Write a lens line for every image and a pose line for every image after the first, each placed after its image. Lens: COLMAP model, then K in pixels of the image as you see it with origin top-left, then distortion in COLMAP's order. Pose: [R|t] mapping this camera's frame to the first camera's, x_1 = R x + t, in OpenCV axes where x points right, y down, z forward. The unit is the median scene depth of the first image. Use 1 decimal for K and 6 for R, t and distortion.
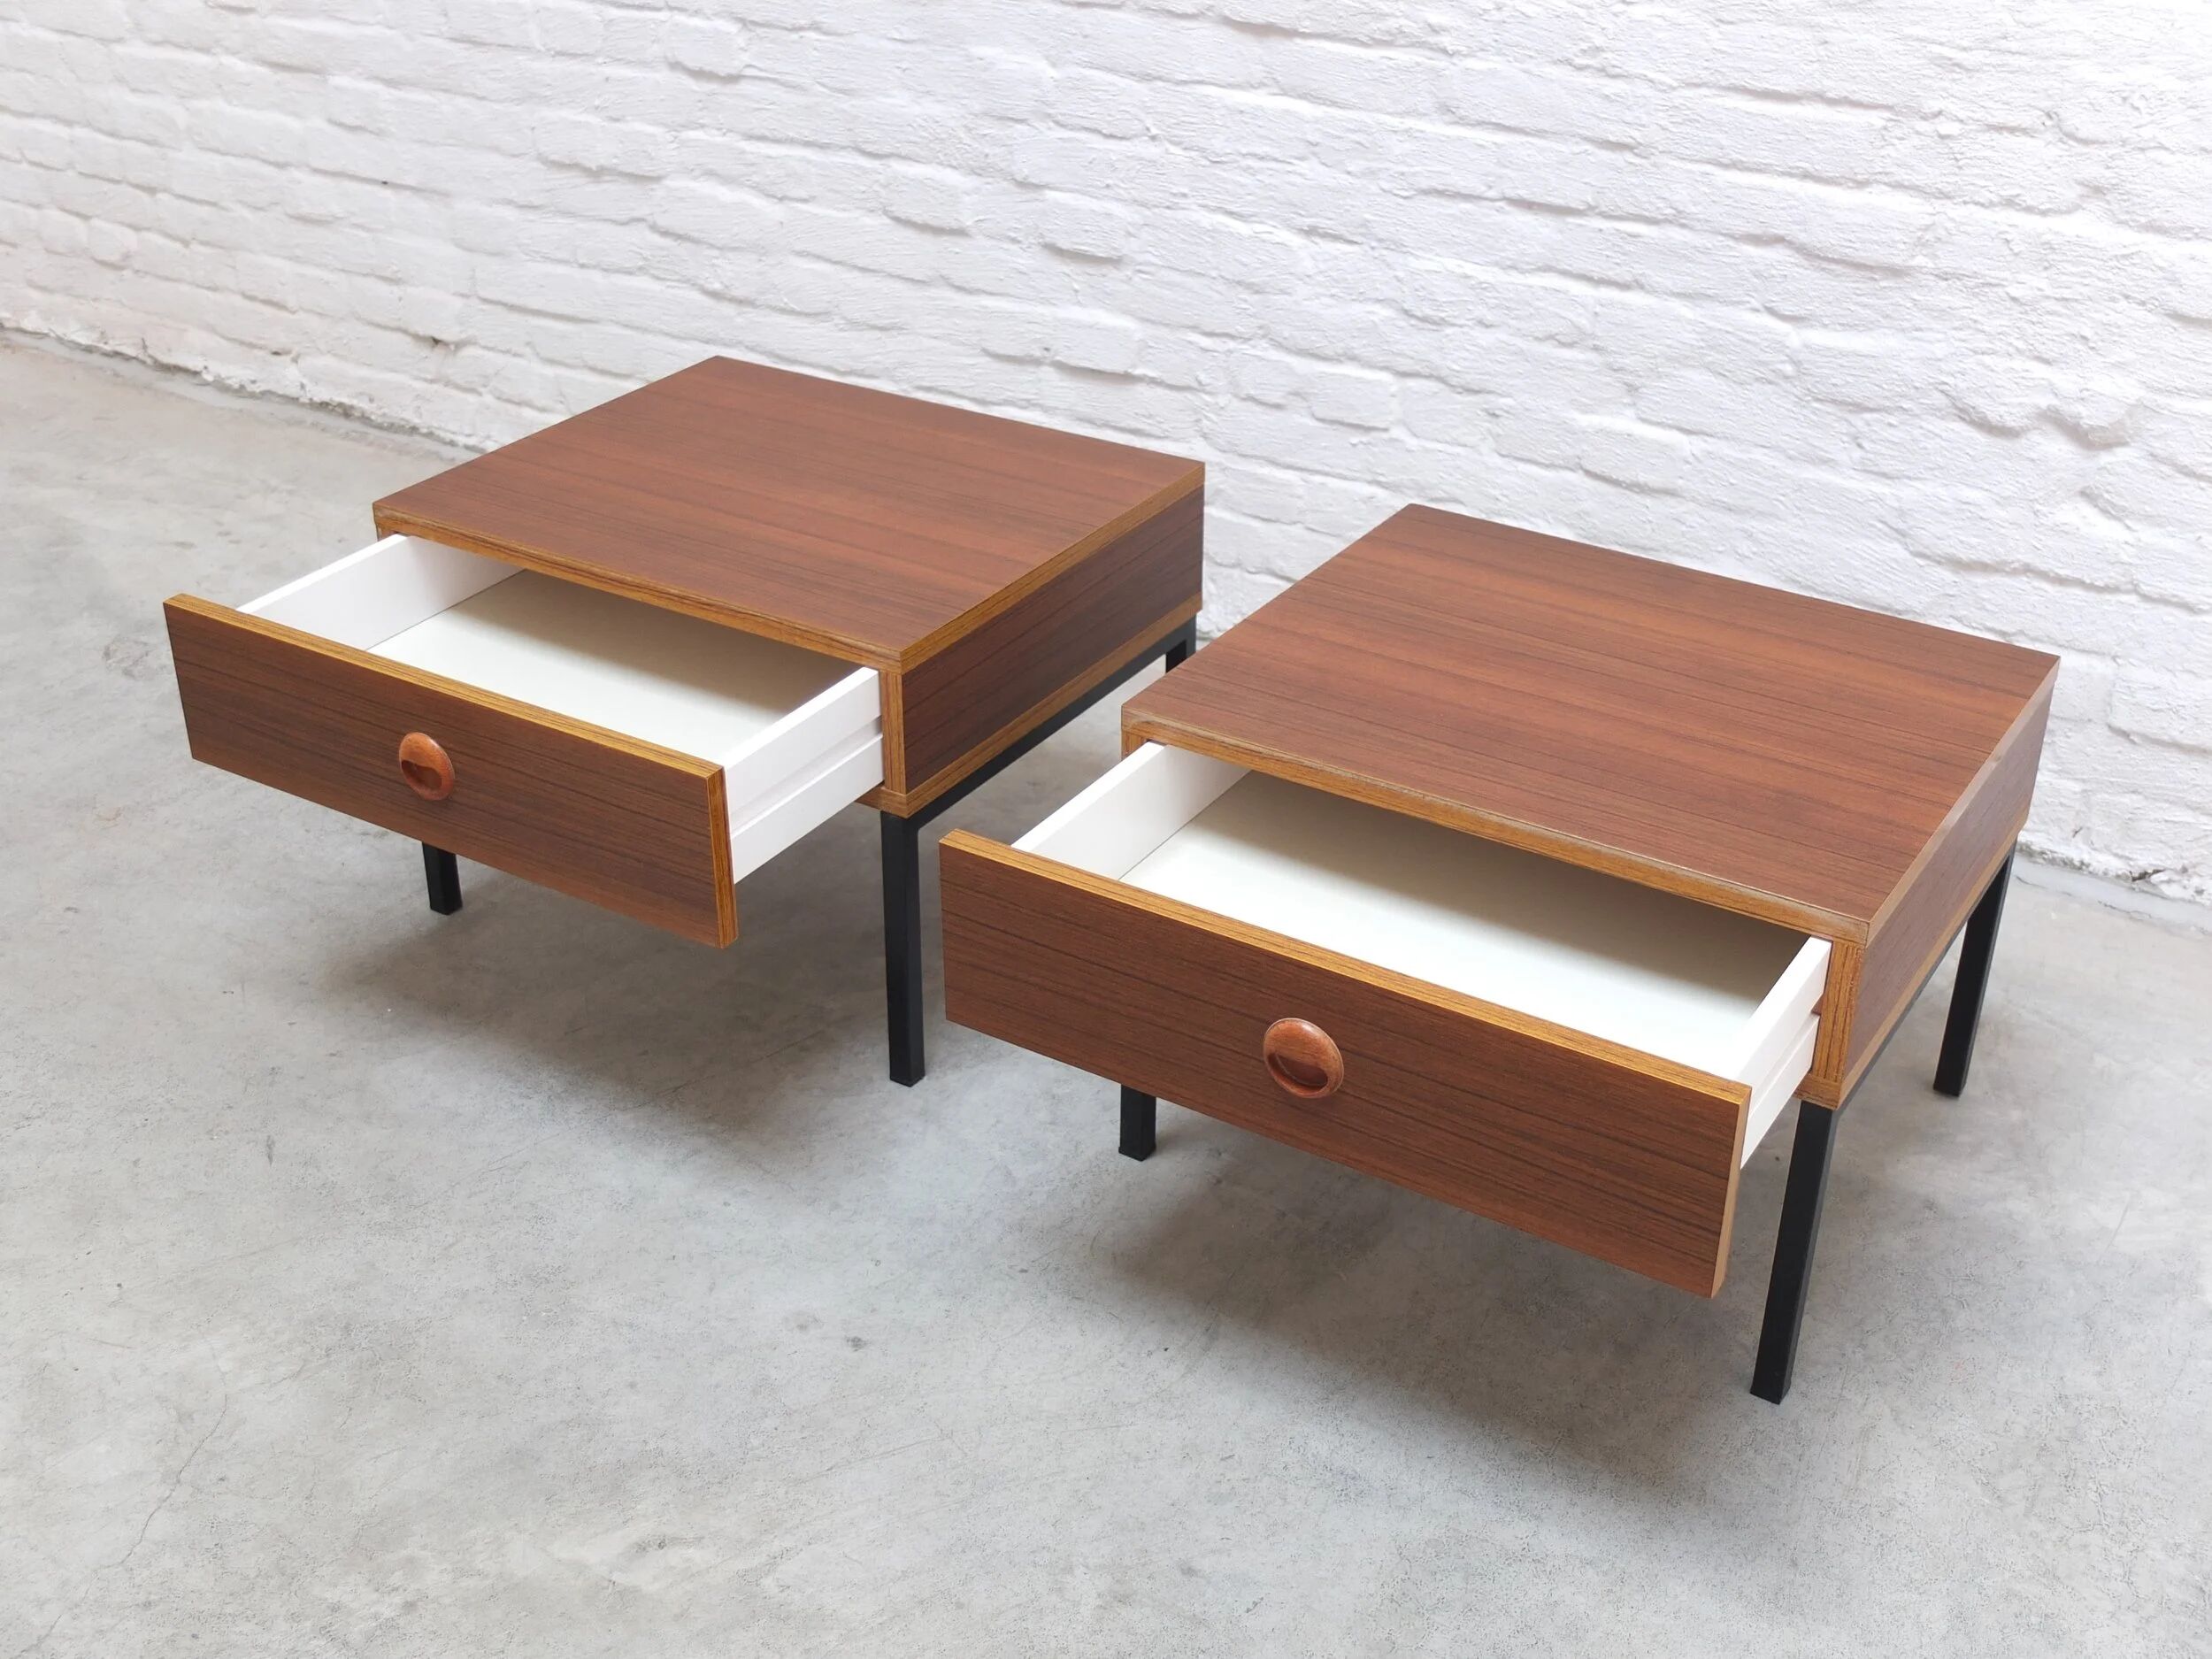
lens RADIAL K [[2538.0, 0, 1110.8], [0, 2538.0, 839.2], [0, 0, 1]] dist [-0.035780, 0.000000]
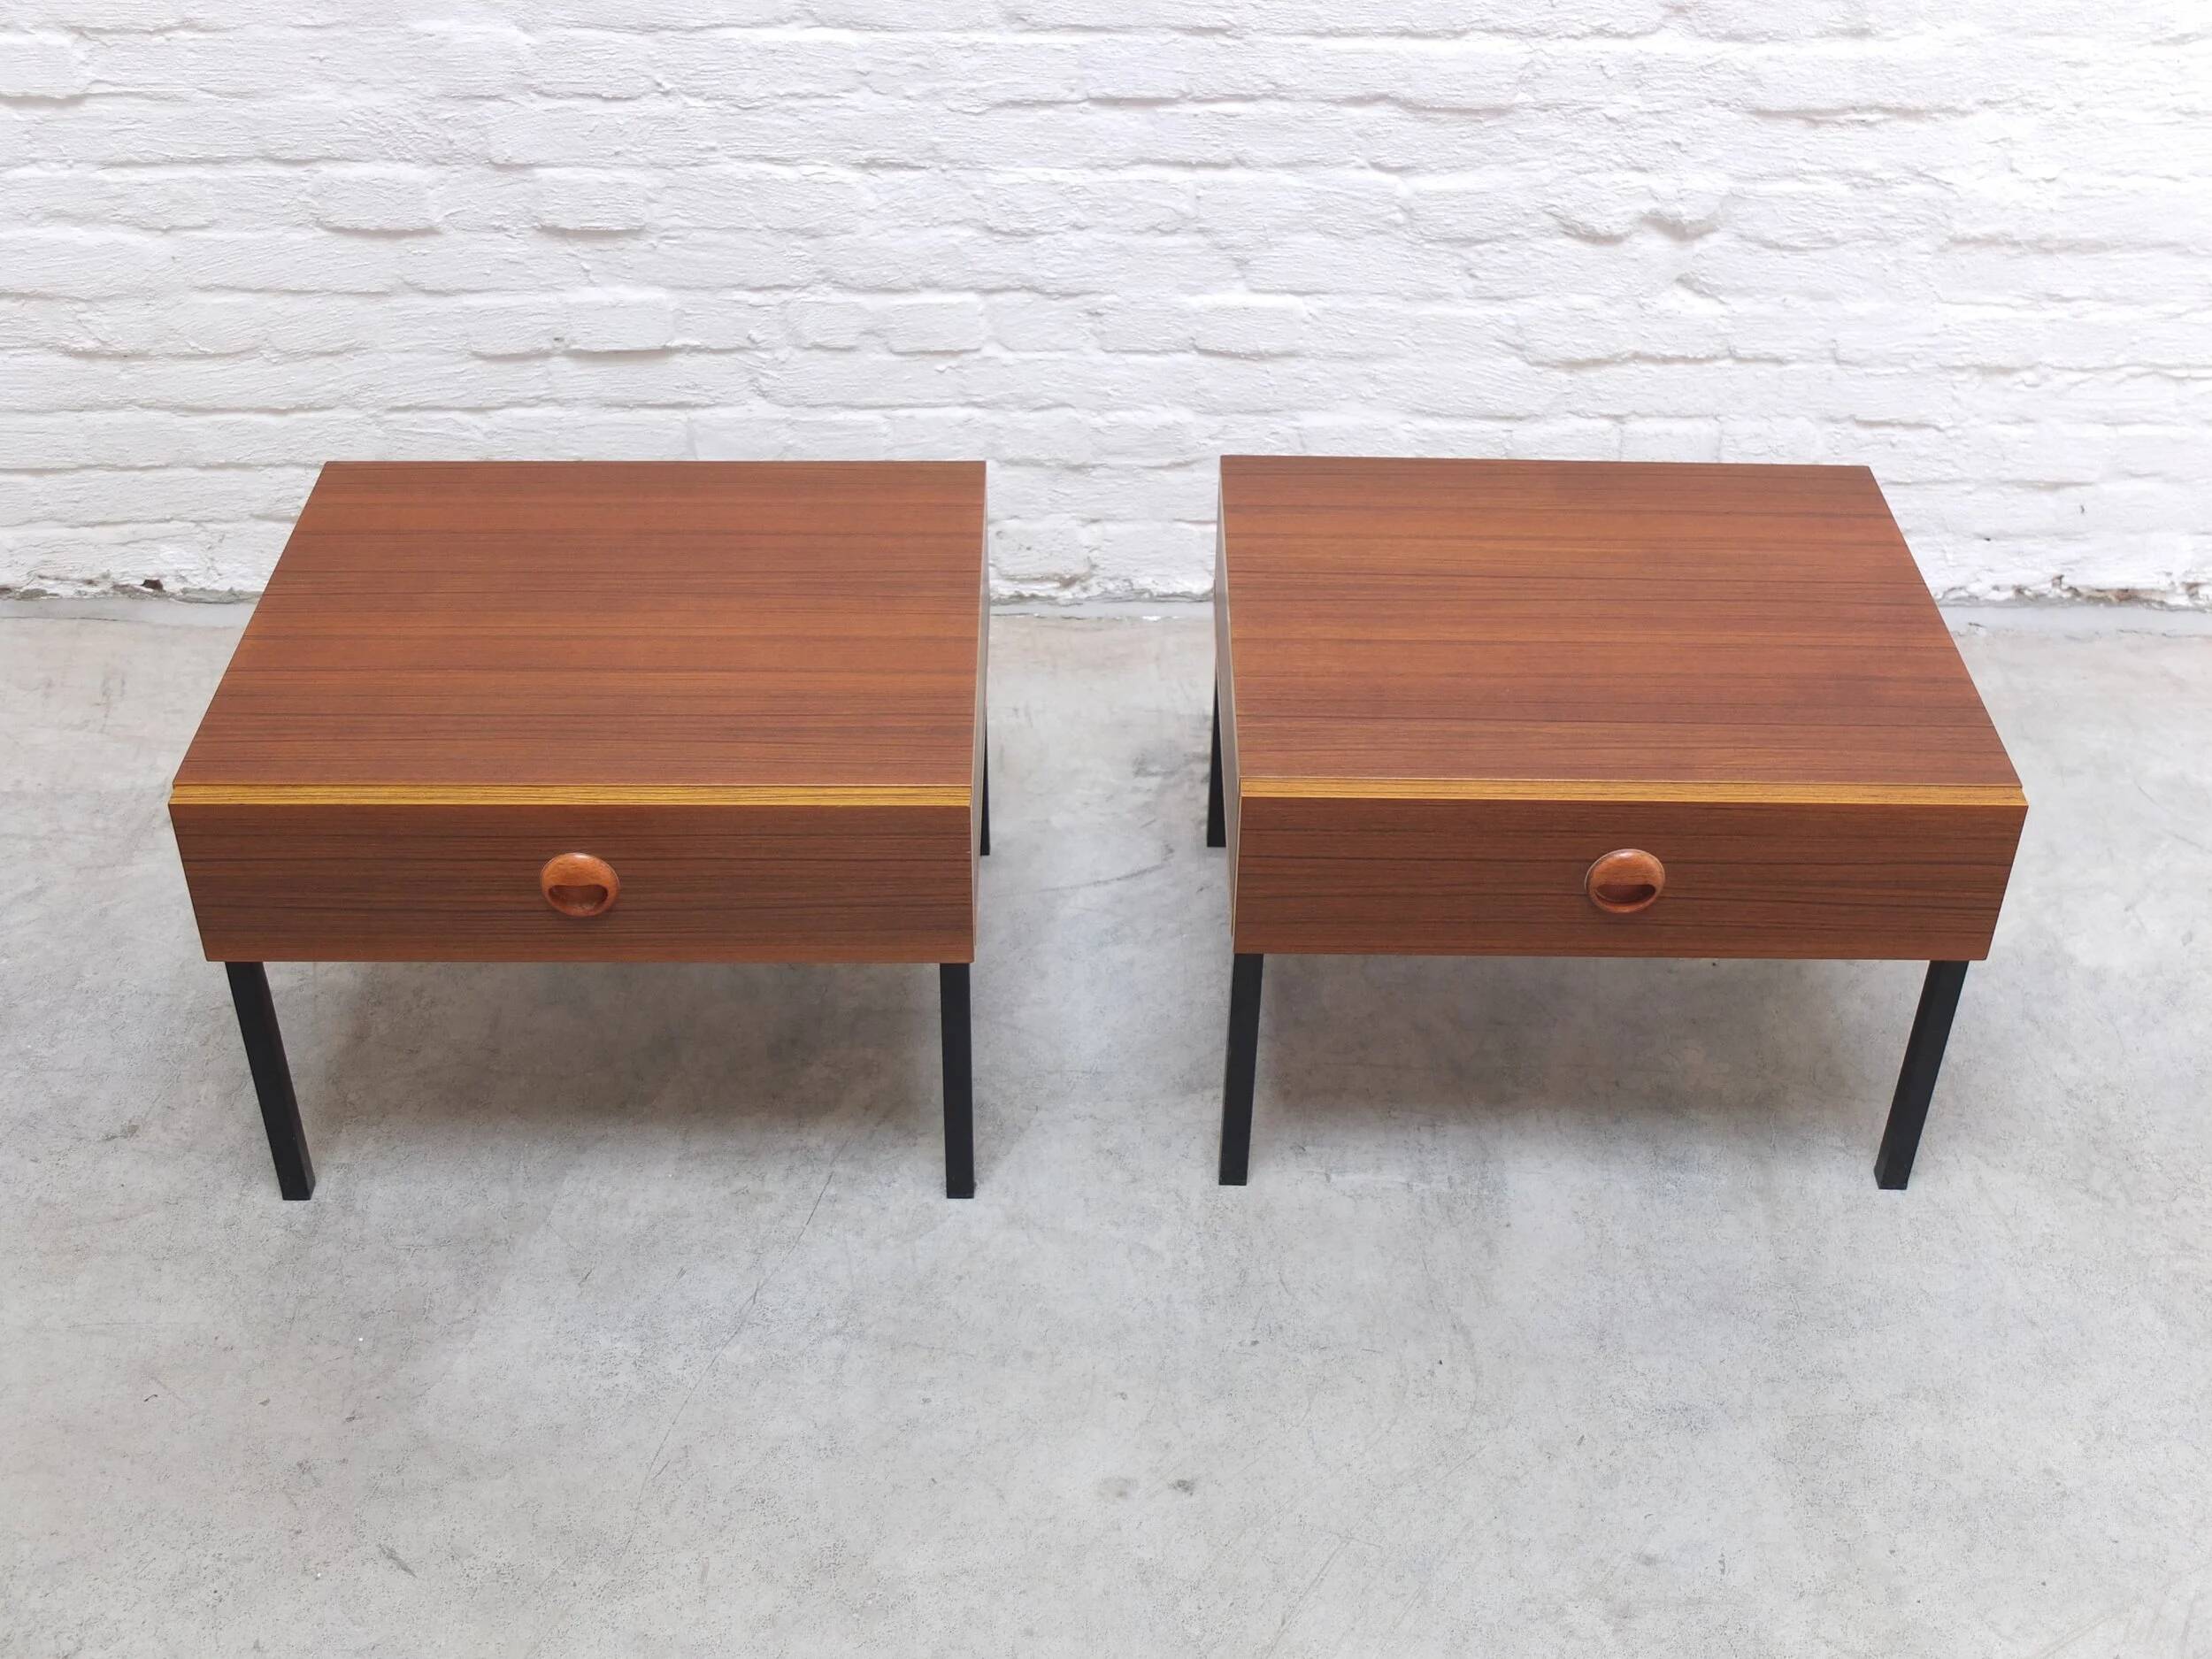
lens RADIAL K [[2538.0, 0, 1120.4], [0, 2538.0, 835.0], [0, 0, 1]] dist [-0.035780, 0.000000]
pose [[0.845085, -0.318809, 0.429176, -0.344586], [0.257475, 0.946219, 0.195897, -0.175943], [-0.468548, -0.055048, 0.881721, 0.127078]]
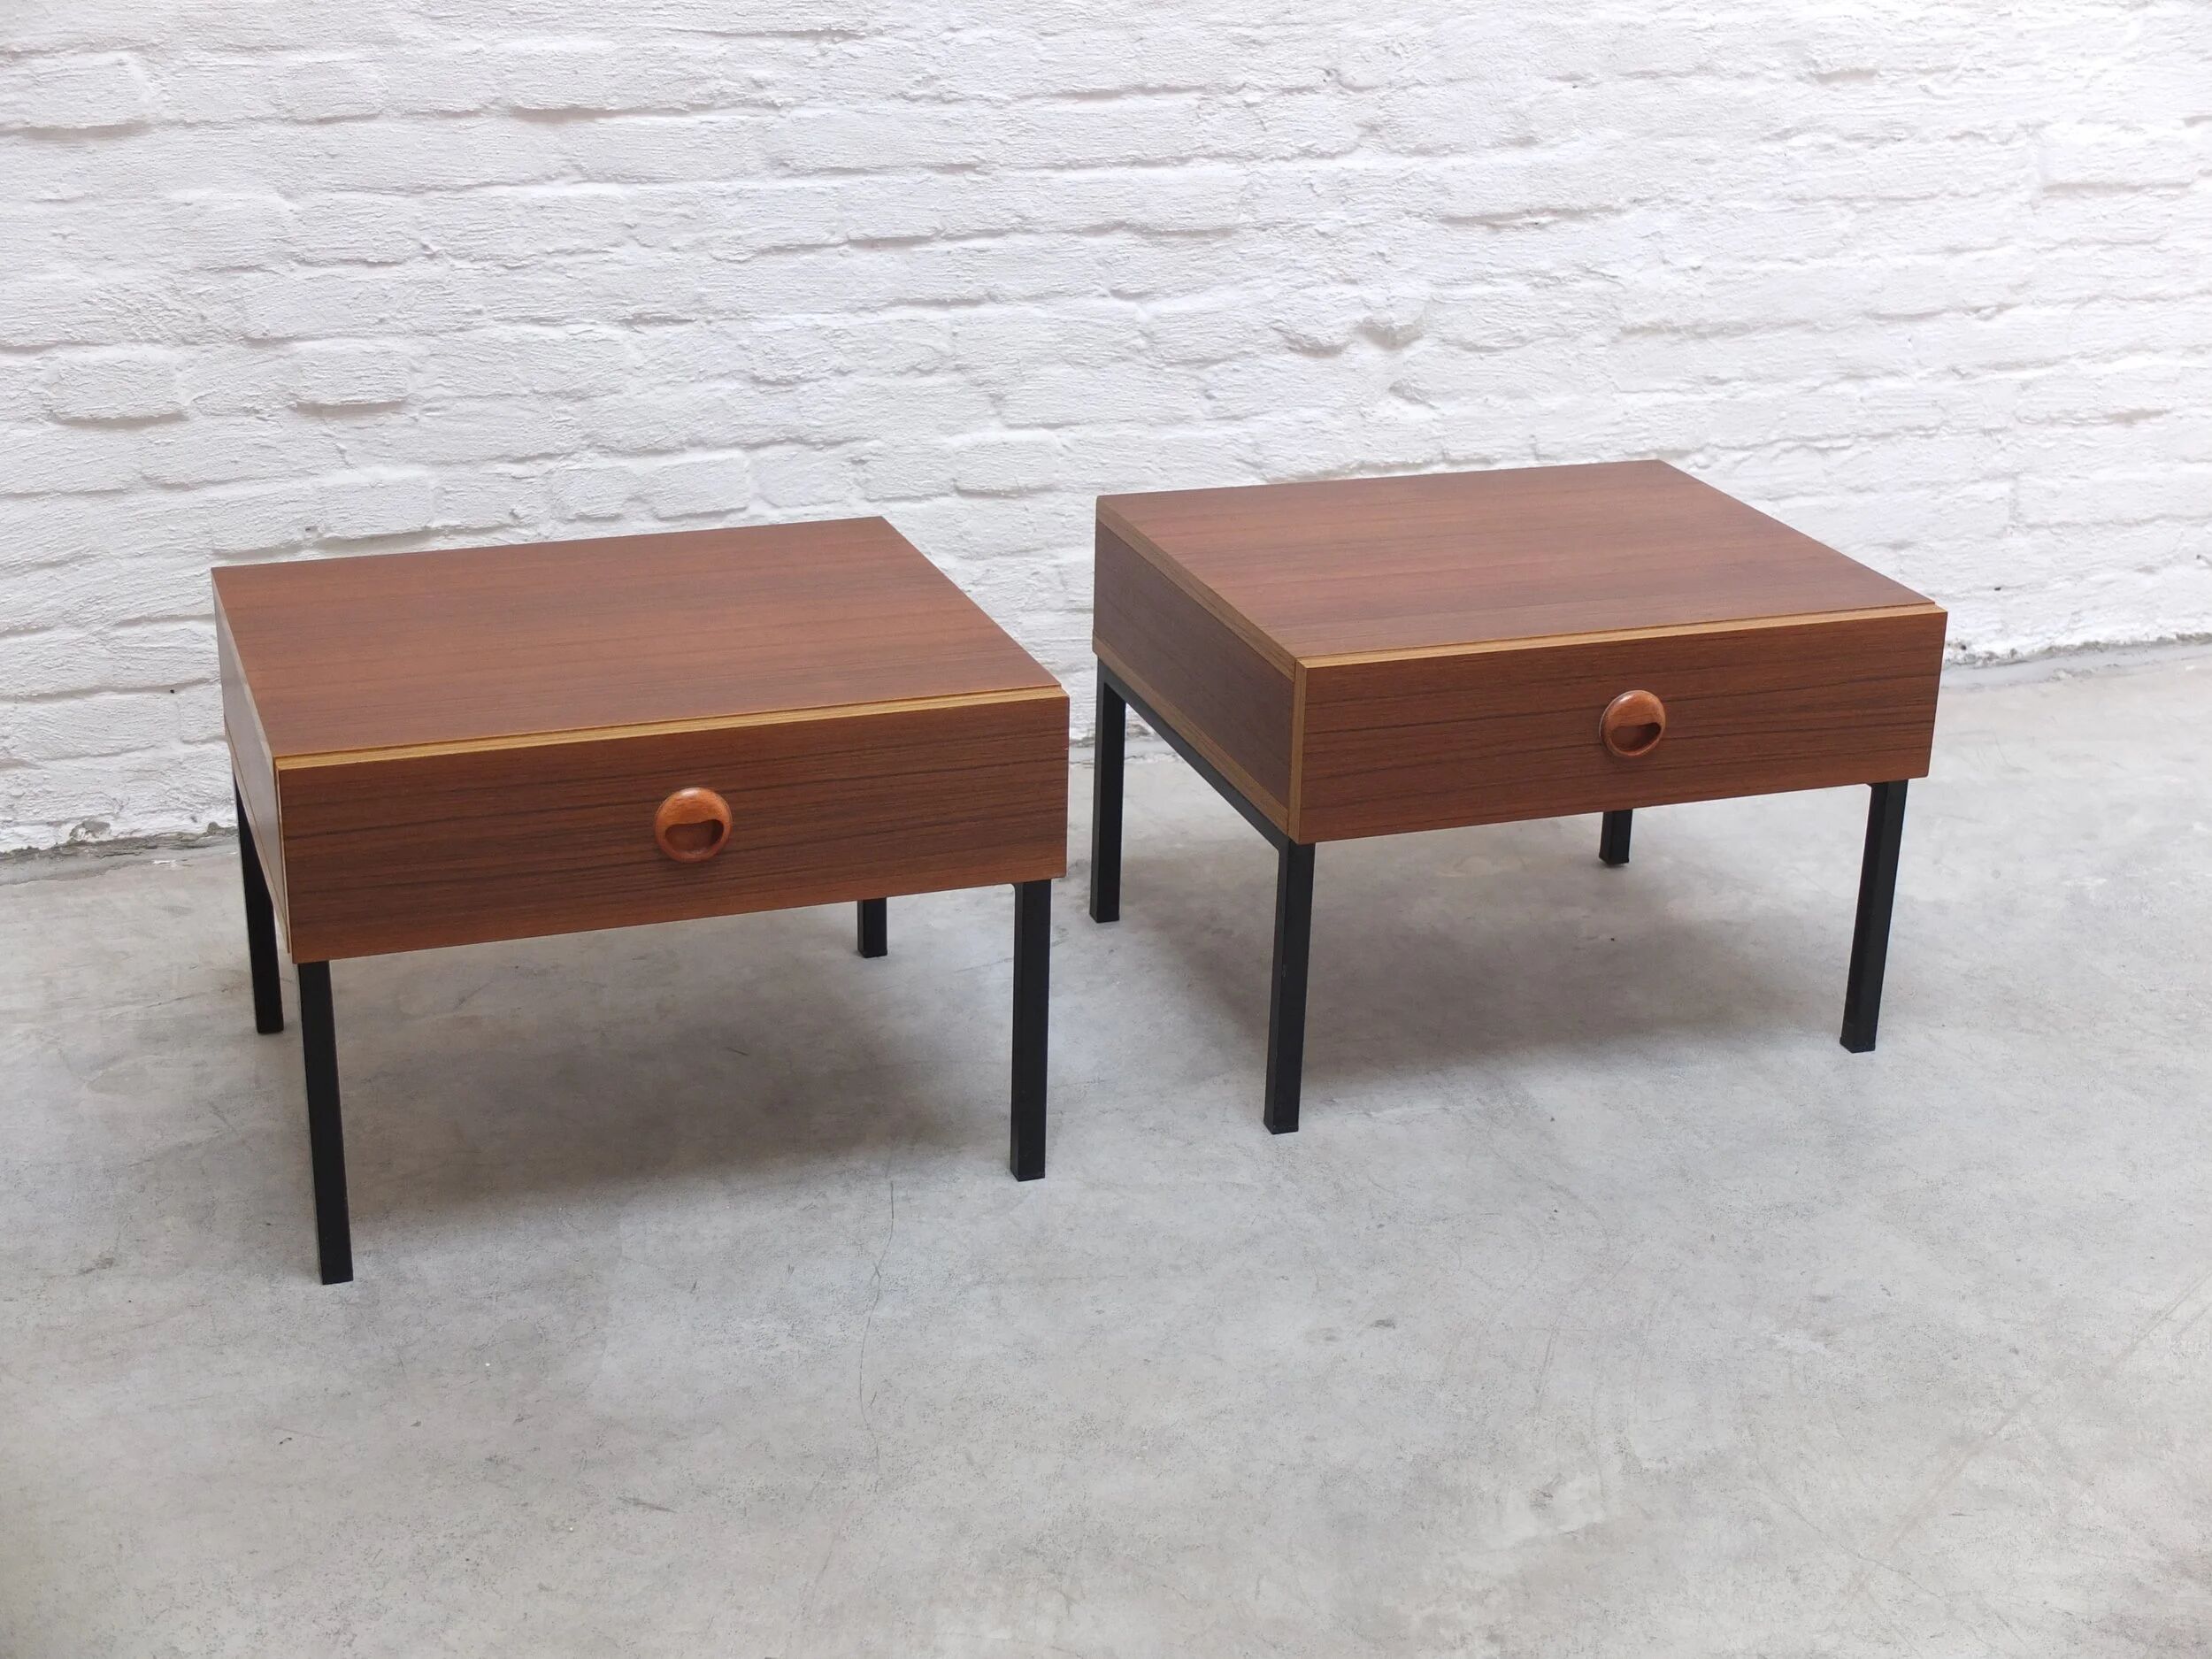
lens RADIAL K [[3098.9, 0, 1118.3], [0, 3098.9, 840.0], [0, 0, 1]] dist [-0.008075, 0.000000]
pose [[0.626799, -0.279759, 0.727226, -0.738093], [0.368798, 0.928675, 0.039386, -0.044700], [-0.686375, 0.243512, 0.685267, 0.154738]]
